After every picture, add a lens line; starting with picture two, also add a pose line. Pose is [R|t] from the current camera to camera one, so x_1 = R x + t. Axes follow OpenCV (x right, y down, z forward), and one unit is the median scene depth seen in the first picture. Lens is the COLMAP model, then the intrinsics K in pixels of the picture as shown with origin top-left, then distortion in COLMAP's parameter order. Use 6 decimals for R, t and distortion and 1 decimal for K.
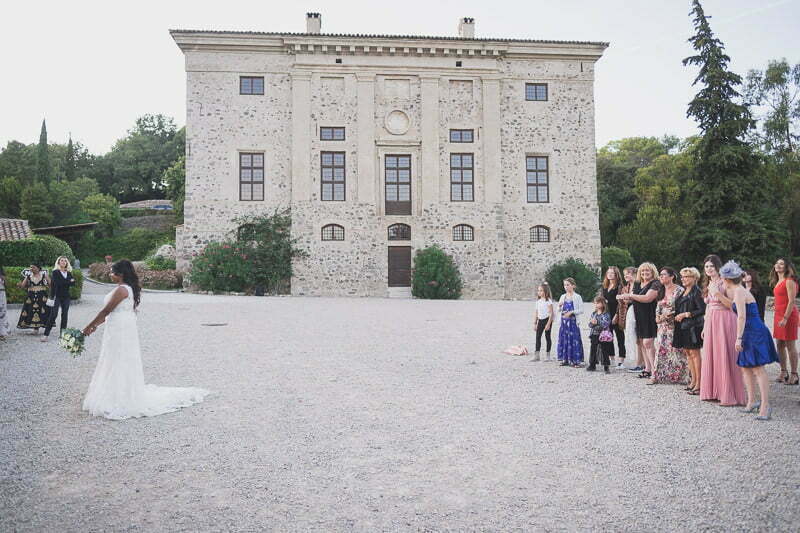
lens RADIAL K [[547.0, 0, 400.0], [0, 547.0, 266.5], [0, 0, 1]] dist [-0.003665, -0.002082]
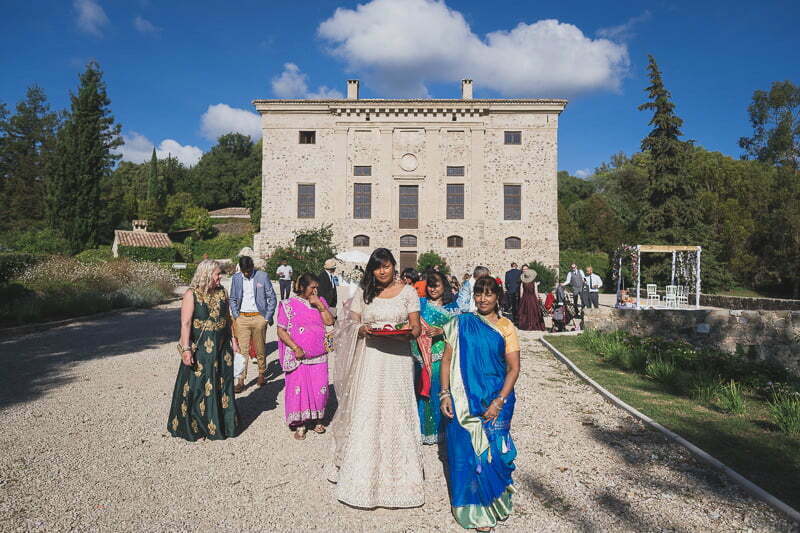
lens RADIAL K [[547.0, 0, 400.0], [0, 547.0, 266.5], [0, 0, 1]] dist [-0.003665, -0.002082]
pose [[0.992824, 0.013169, -0.118855, 0.141553], [-0.013130, 0.999913, 0.001108, 0.000908], [0.118859, 0.000461, 0.992911, -0.384420]]
